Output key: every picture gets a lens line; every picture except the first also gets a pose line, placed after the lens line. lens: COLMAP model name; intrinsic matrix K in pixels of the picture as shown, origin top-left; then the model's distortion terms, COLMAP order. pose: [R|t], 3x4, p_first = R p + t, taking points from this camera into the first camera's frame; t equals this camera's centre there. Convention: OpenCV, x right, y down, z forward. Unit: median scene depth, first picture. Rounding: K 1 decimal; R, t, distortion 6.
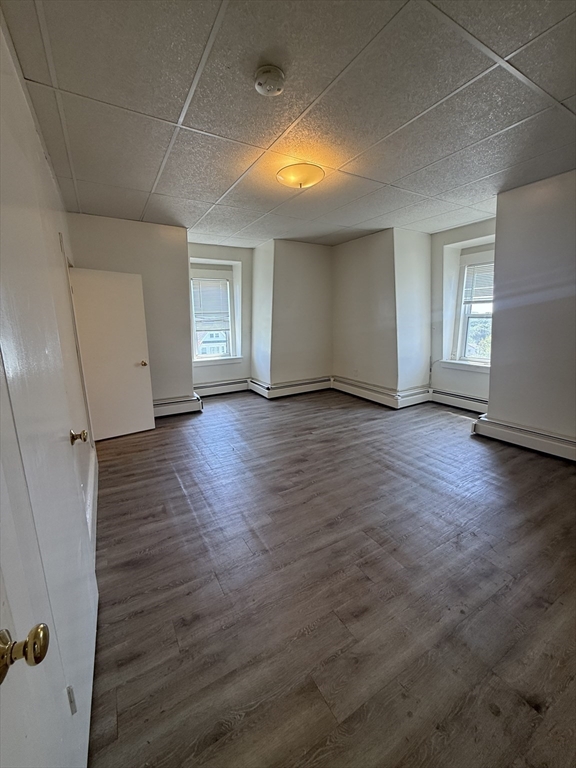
lens RADIAL K [[309.0, 0, 286.9], [0, 309.0, 382.6], [0, 0, 1]] dist [-0.001517, 0.000292]
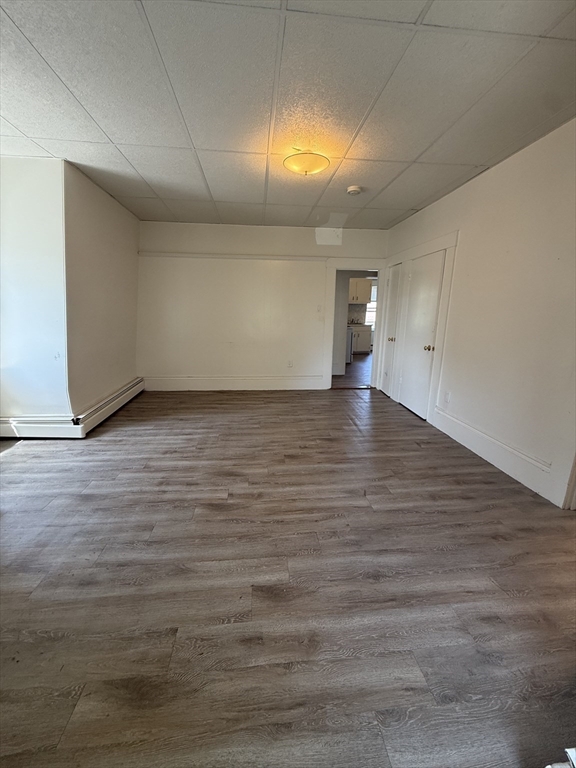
lens RADIAL K [[309.0, 0, 286.9], [0, 309.0, 382.6], [0, 0, 1]] dist [-0.001517, 0.000292]
pose [[-0.909034, -0.091871, 0.406468, -0.263785], [0.086644, 0.912411, 0.400000, -0.283961], [-0.407614, 0.398831, -0.821452, 1.487881]]
